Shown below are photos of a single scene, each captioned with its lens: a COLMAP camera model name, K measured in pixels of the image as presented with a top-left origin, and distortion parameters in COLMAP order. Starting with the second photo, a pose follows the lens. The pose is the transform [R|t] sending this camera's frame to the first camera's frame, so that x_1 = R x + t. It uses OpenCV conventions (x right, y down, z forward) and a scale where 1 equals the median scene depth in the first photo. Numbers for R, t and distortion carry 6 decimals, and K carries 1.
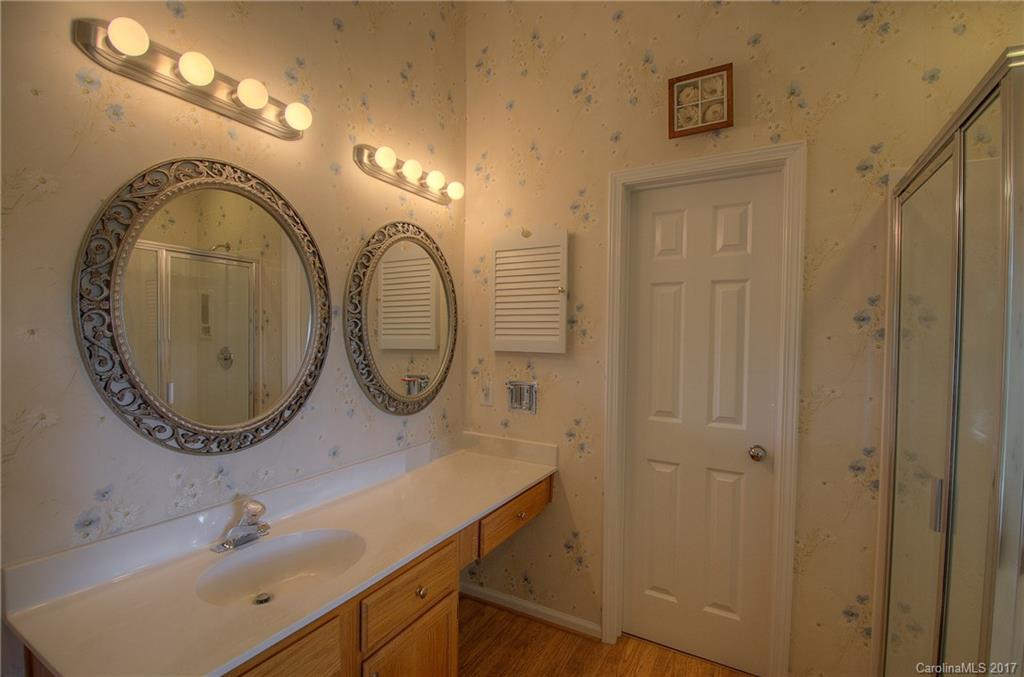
lens RADIAL K [[458.9, 0, 511.8], [0, 458.9, 349.9], [0, 0, 1]] dist [0.010327, -0.019957]
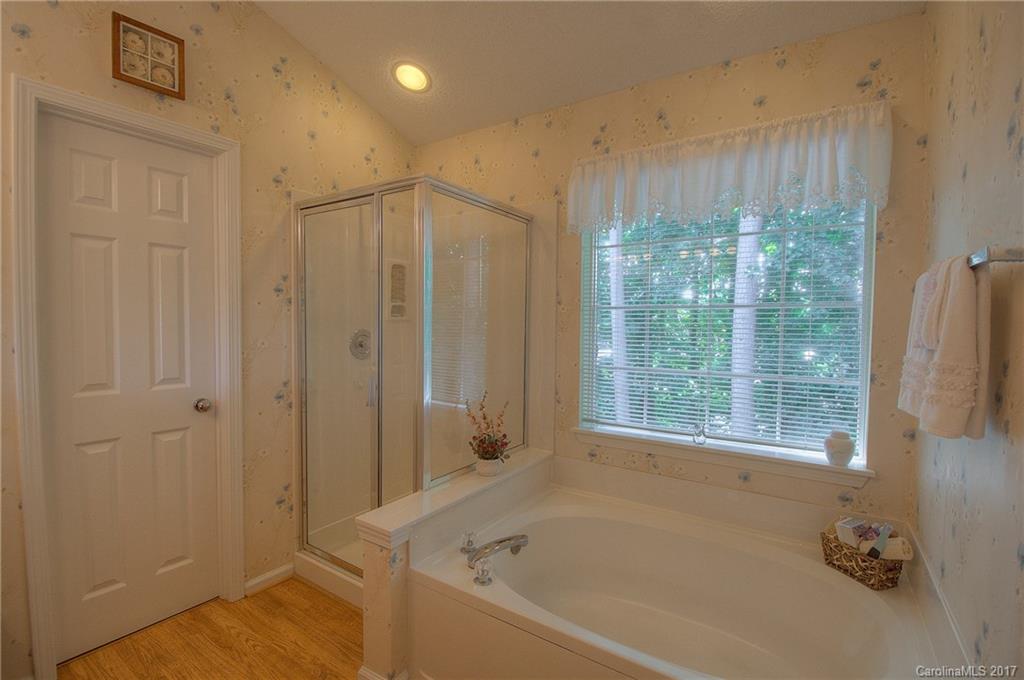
lens RADIAL K [[458.9, 0, 511.8], [0, 458.9, 351.4], [0, 0, 1]] dist [0.010327, -0.019957]
pose [[0.078130, -0.074607, 0.994148, -0.517360], [0.018826, 0.997128, 0.073352, 0.025761], [-0.996765, 0.012984, 0.079311, 0.157984]]
